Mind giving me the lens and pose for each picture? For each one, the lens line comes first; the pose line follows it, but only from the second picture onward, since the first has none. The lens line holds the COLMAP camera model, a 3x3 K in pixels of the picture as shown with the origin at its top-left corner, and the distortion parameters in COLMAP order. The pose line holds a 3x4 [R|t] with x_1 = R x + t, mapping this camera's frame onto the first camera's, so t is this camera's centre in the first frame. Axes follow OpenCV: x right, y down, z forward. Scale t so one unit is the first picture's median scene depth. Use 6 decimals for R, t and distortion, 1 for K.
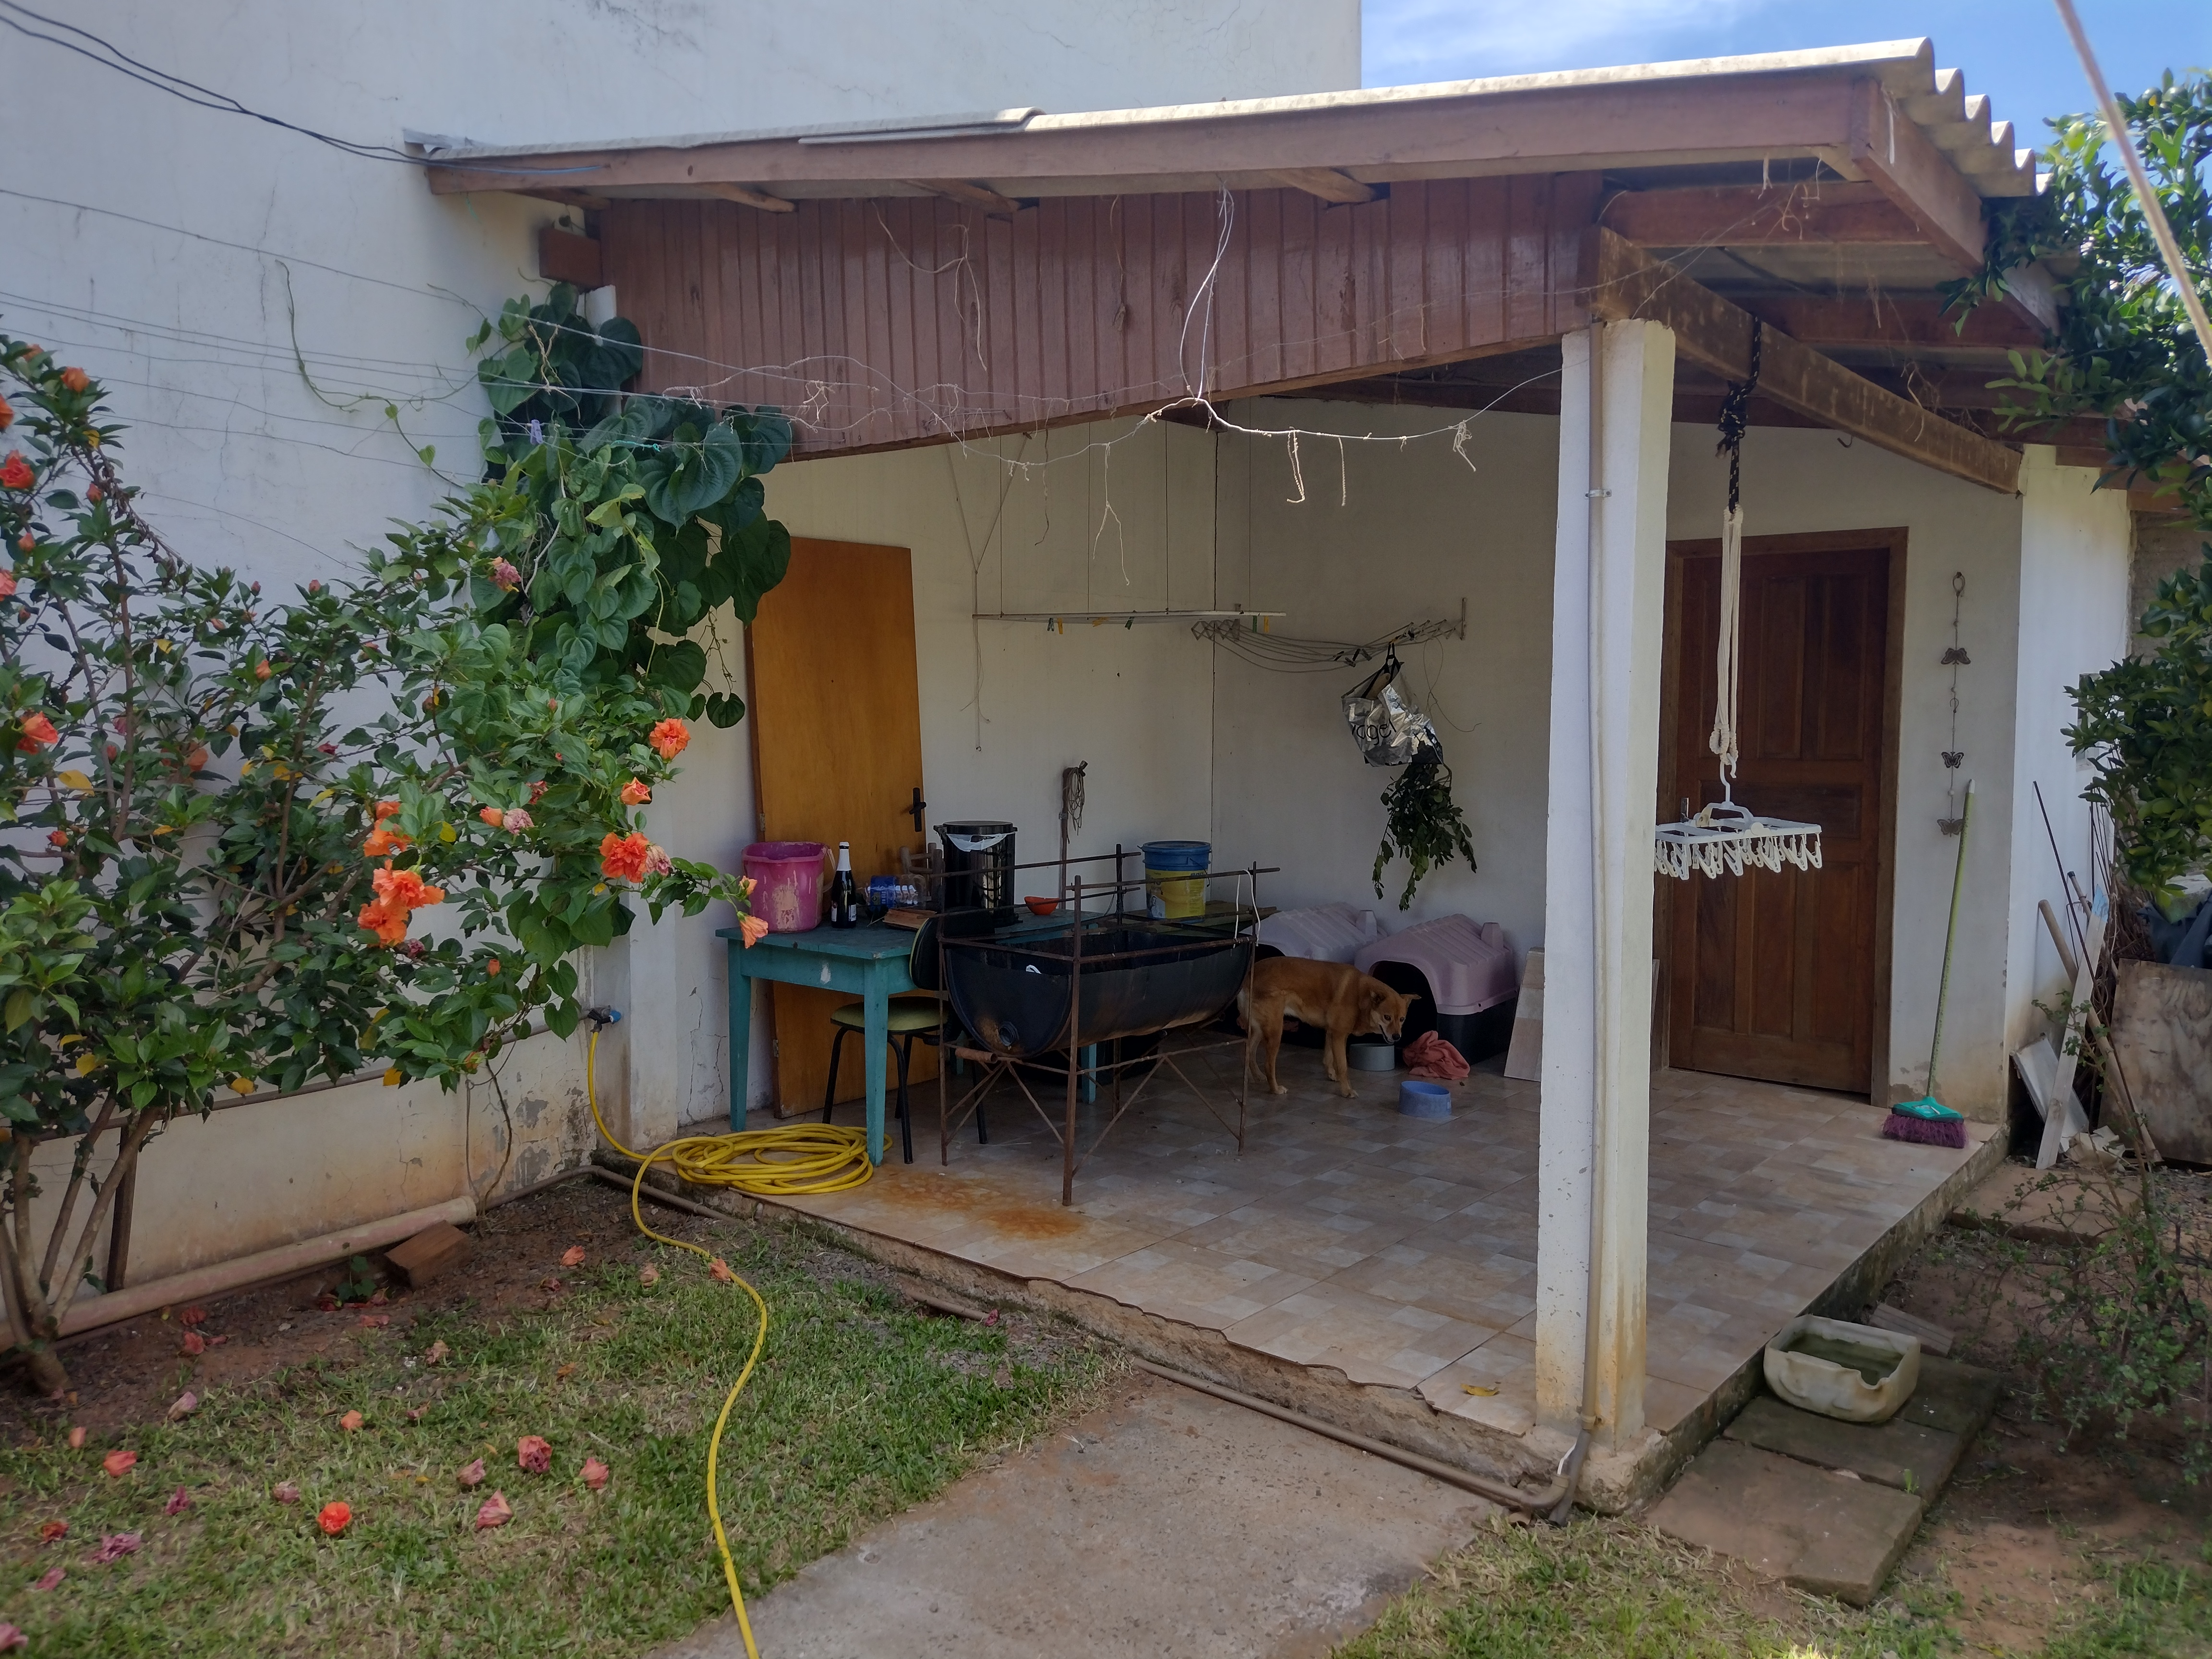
lens RADIAL K [[1668.6, 0, 1100.4], [0, 1668.6, 839.8], [0, 0, 1]] dist [0.010015, -0.007614]
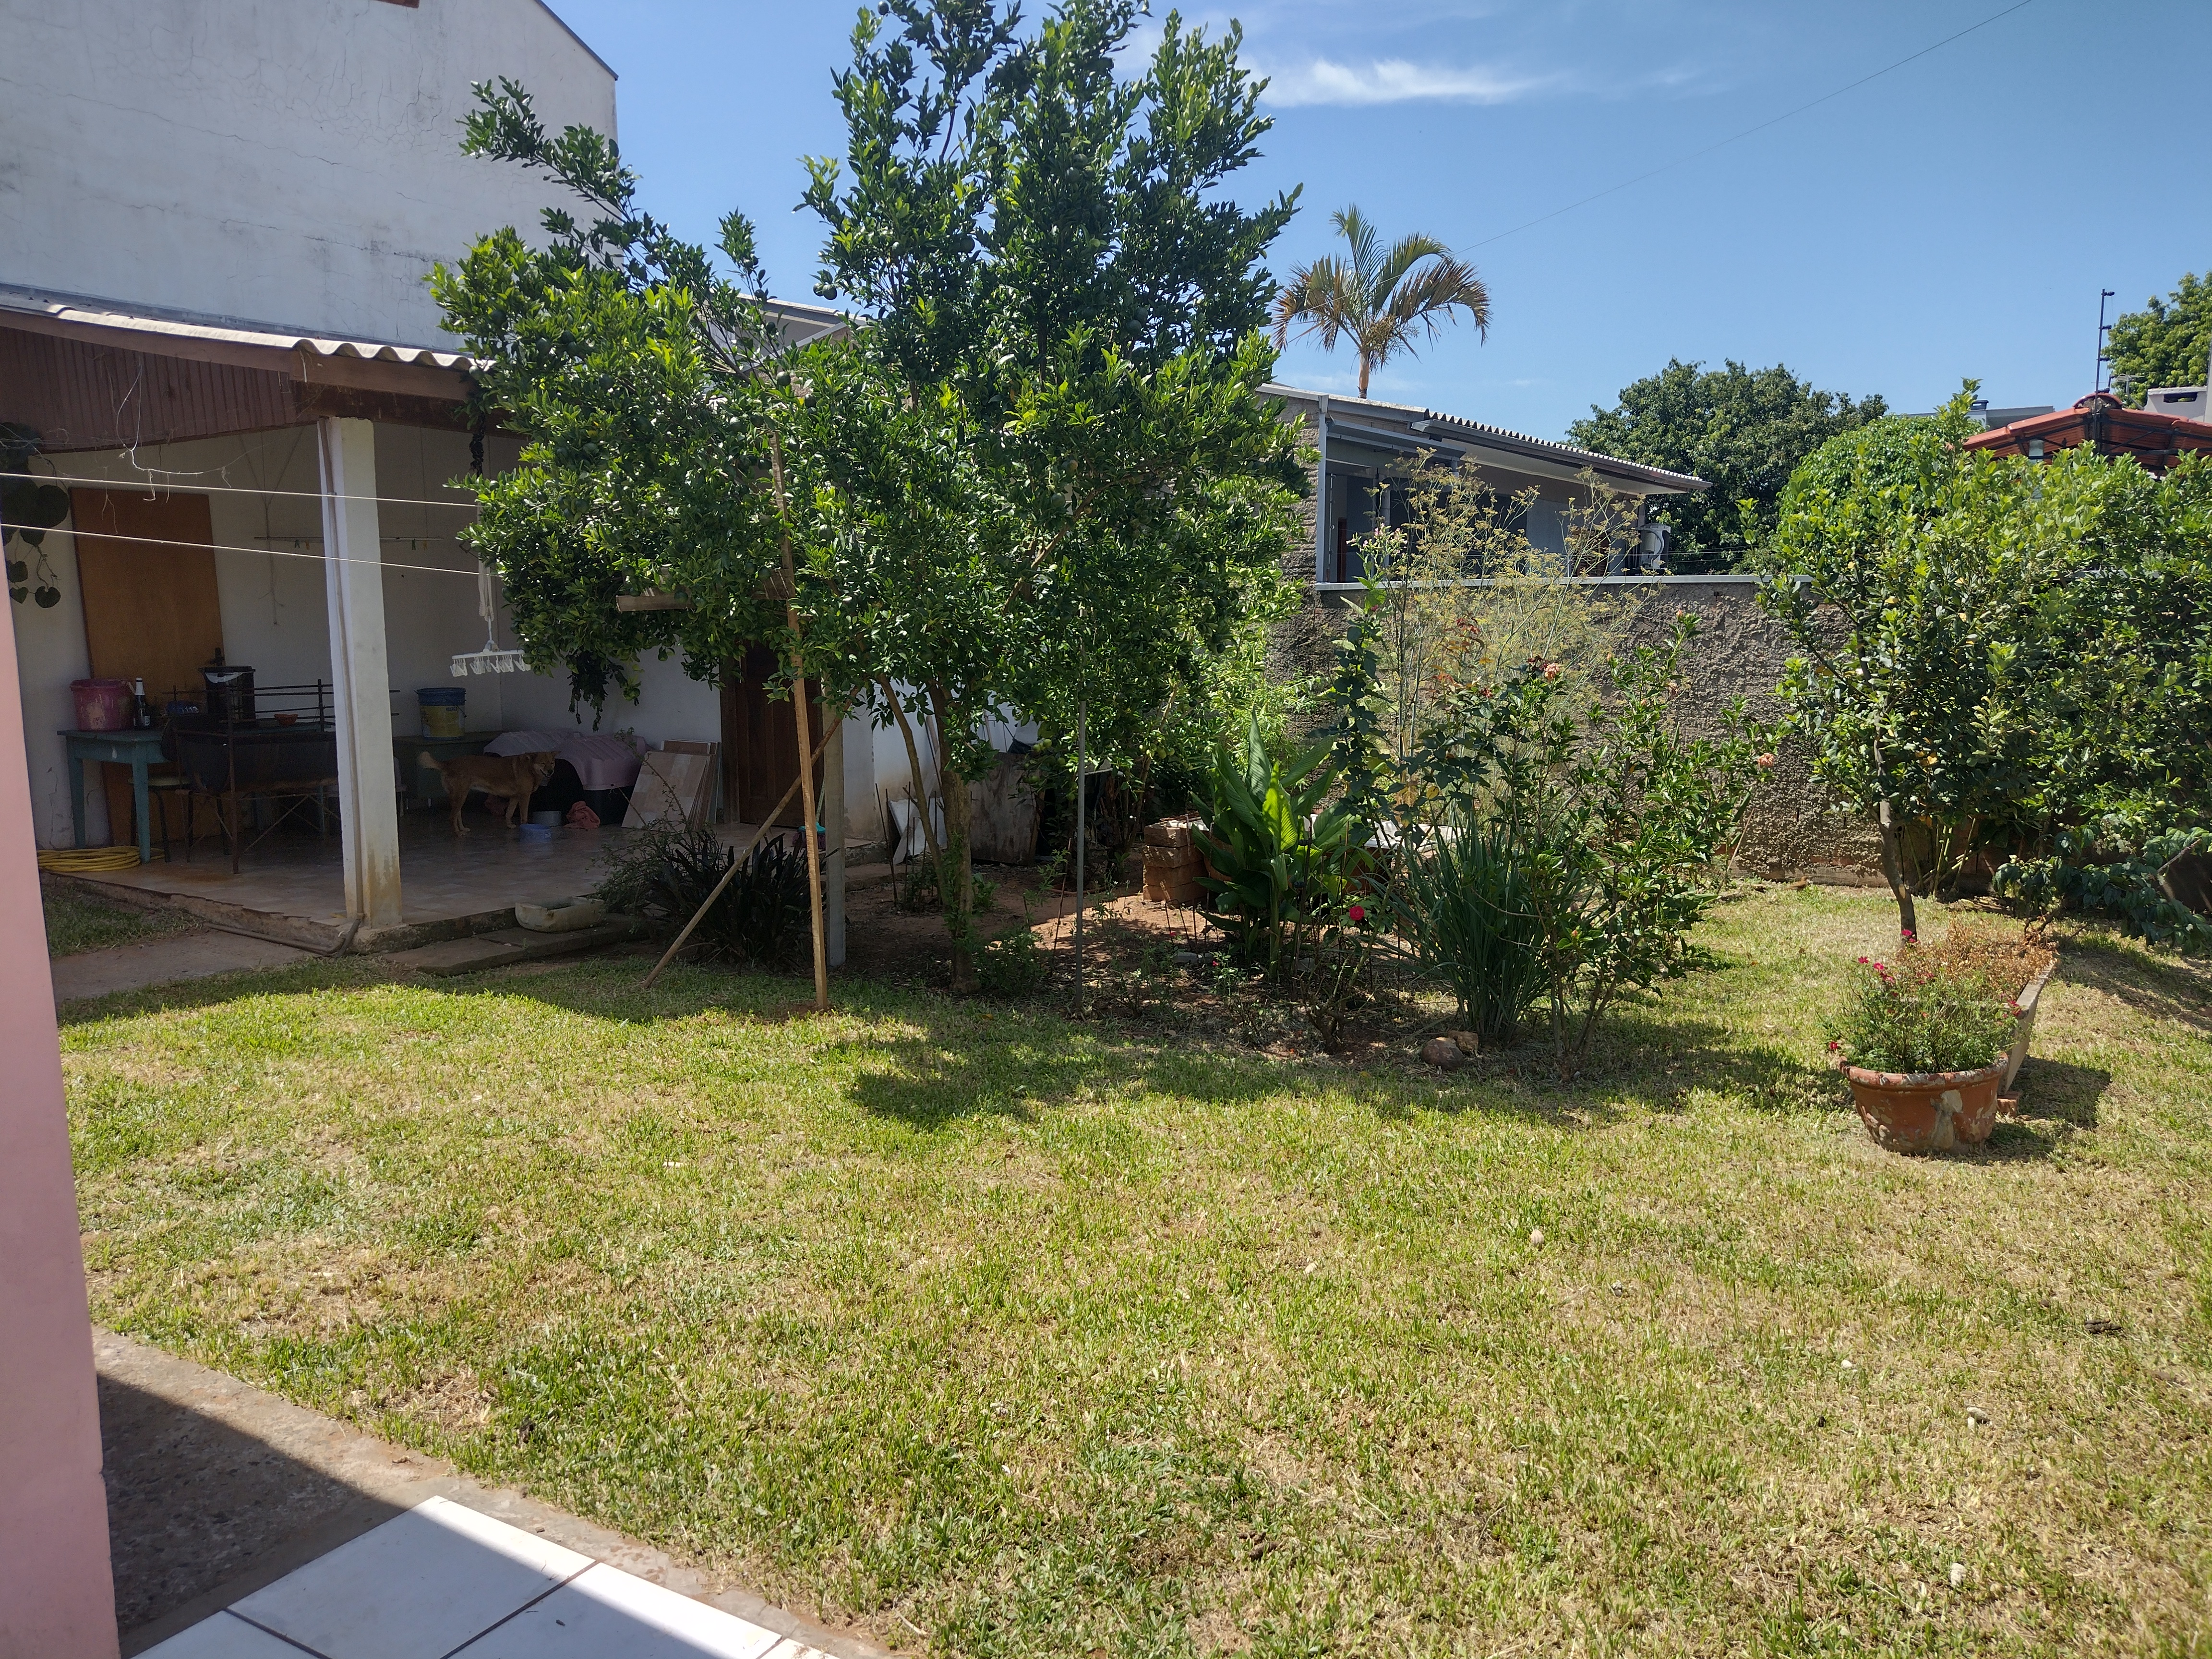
lens RADIAL K [[1668.6, 0, 1108.1], [0, 1668.6, 841.9], [0, 0, 1]] dist [0.010015, -0.007614]
pose [[0.992023, -0.017367, 0.124853, 0.625411], [0.010179, 0.998265, 0.057987, 0.081839], [-0.125643, -0.056253, 0.990479, -0.820534]]
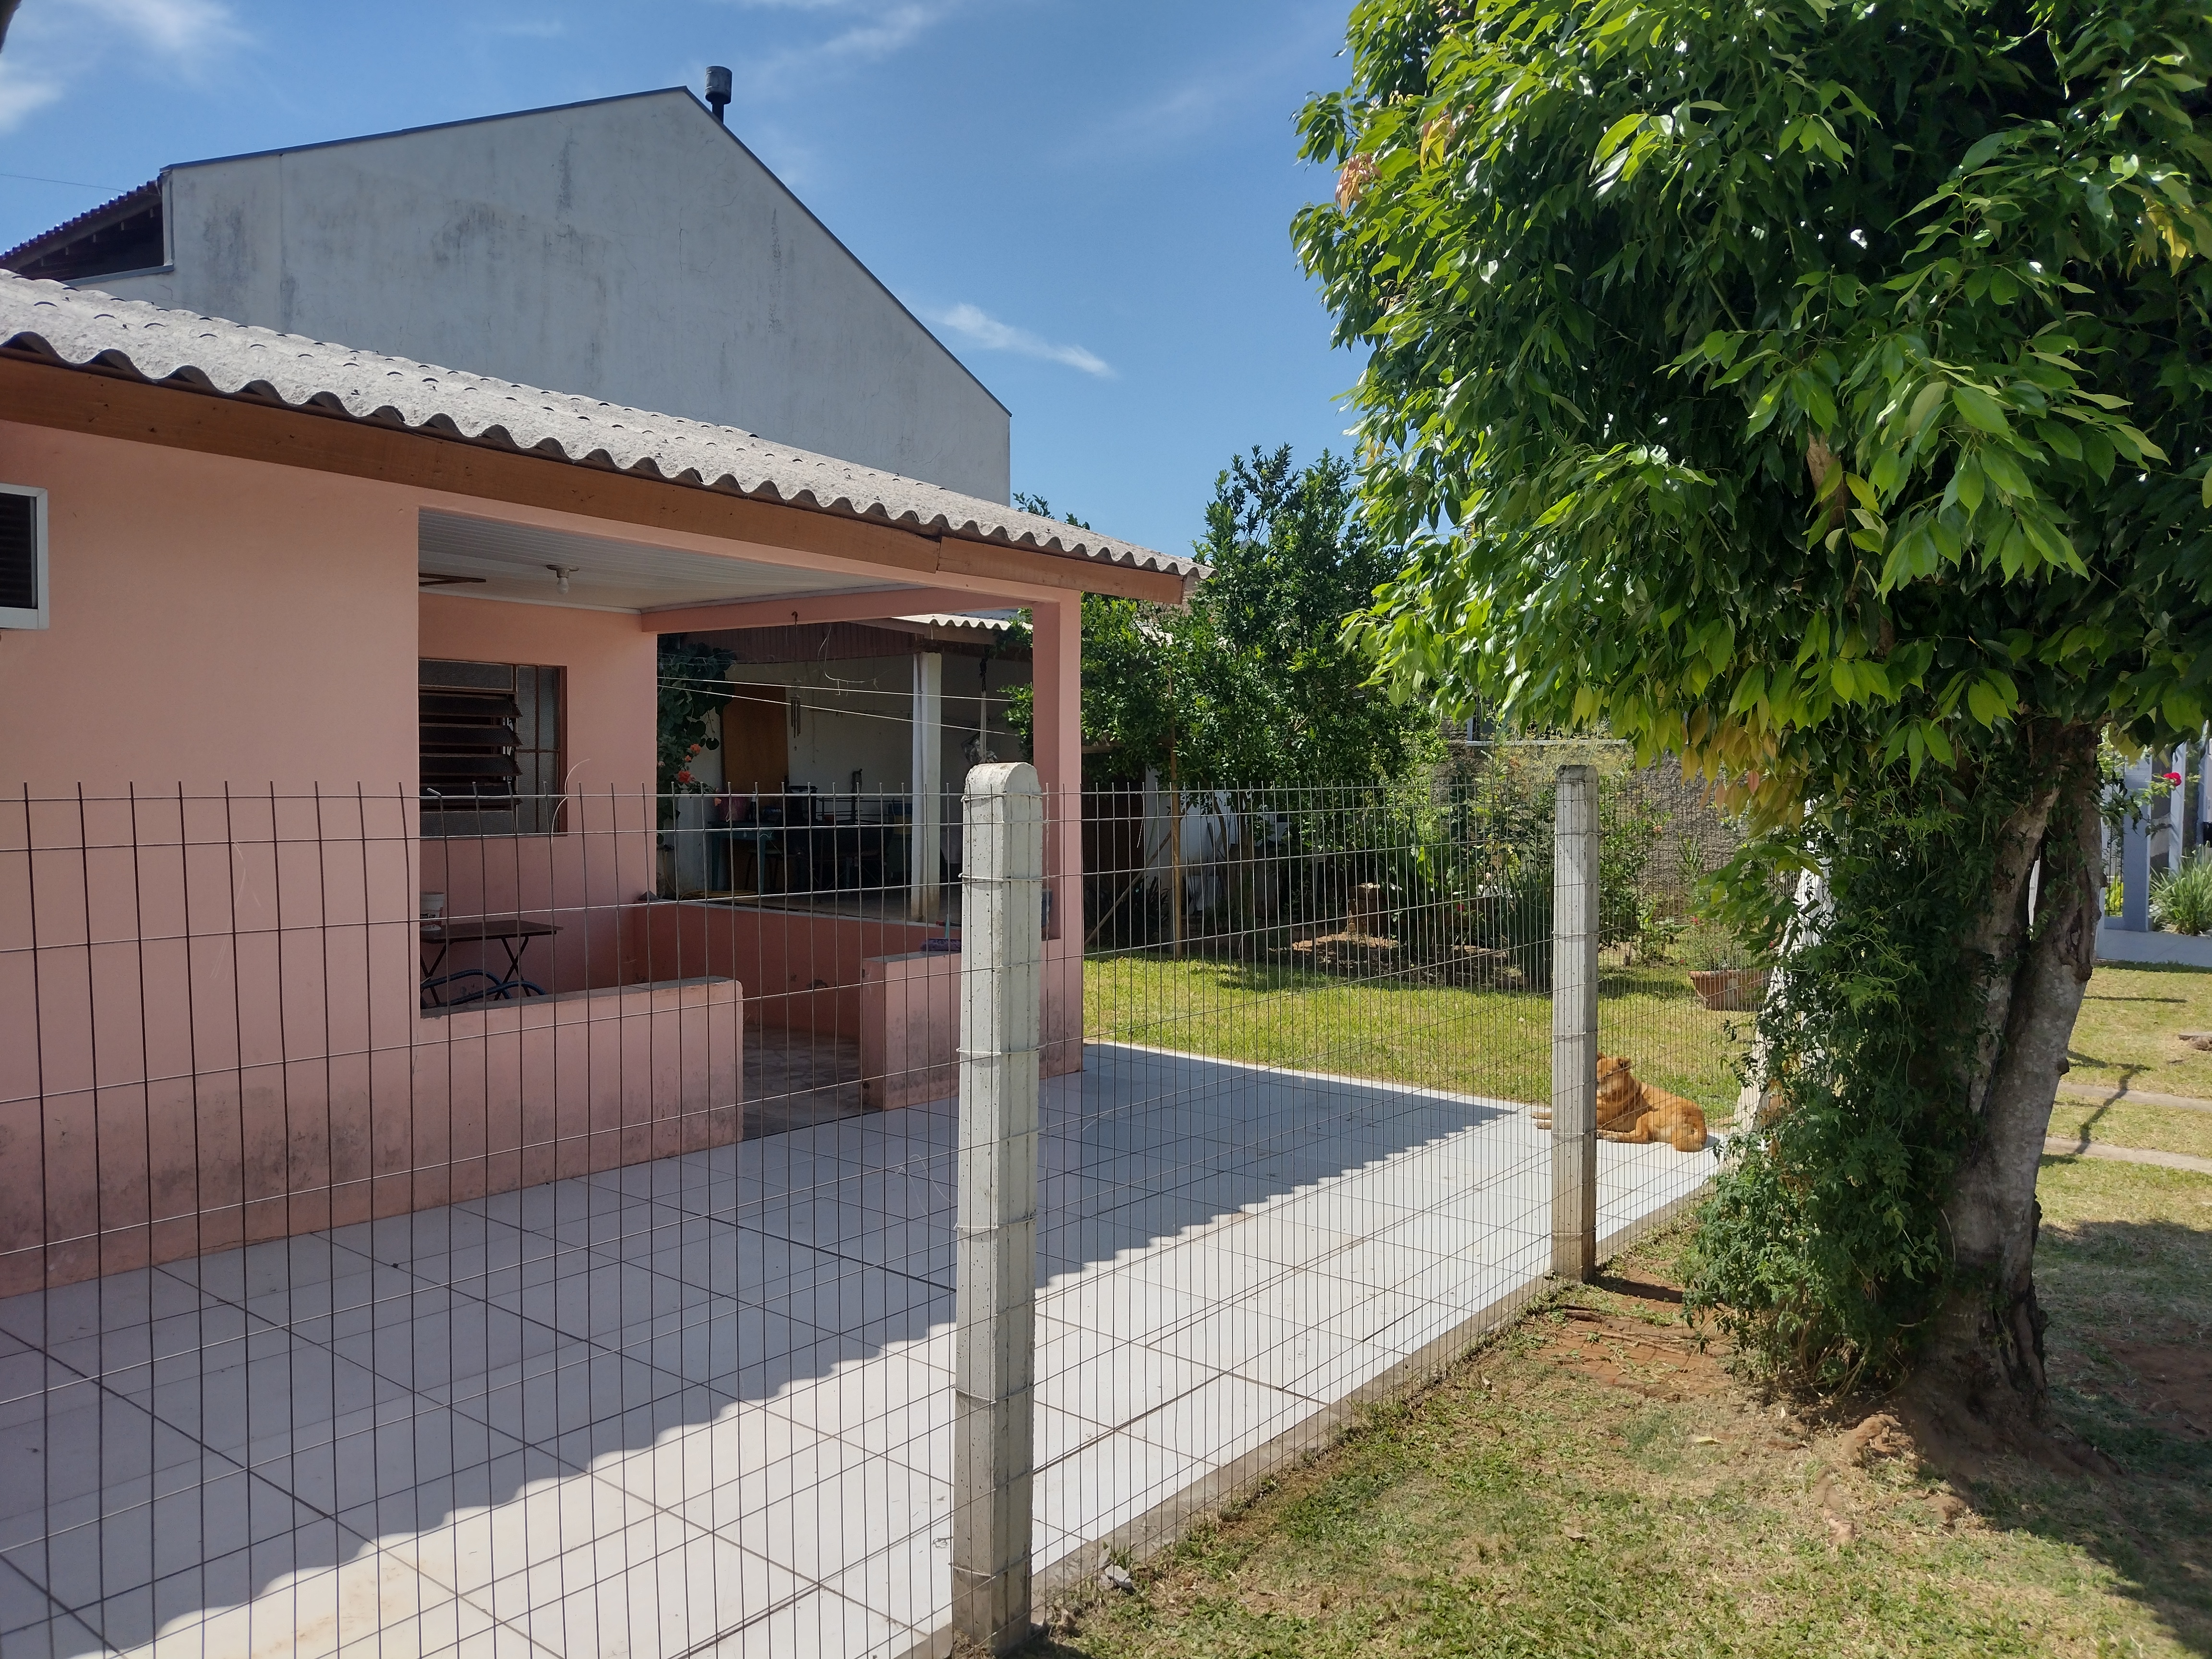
lens RADIAL K [[1668.6, 0, 1099.3], [0, 1668.6, 822.2], [0, 0, 1]] dist [0.010015, -0.007614]
pose [[0.999959, 0.008960, 0.001644, 0.450584], [-0.008877, 0.998953, -0.044878, 0.184674], [-0.002044, 0.044862, 0.998991, -1.924156]]
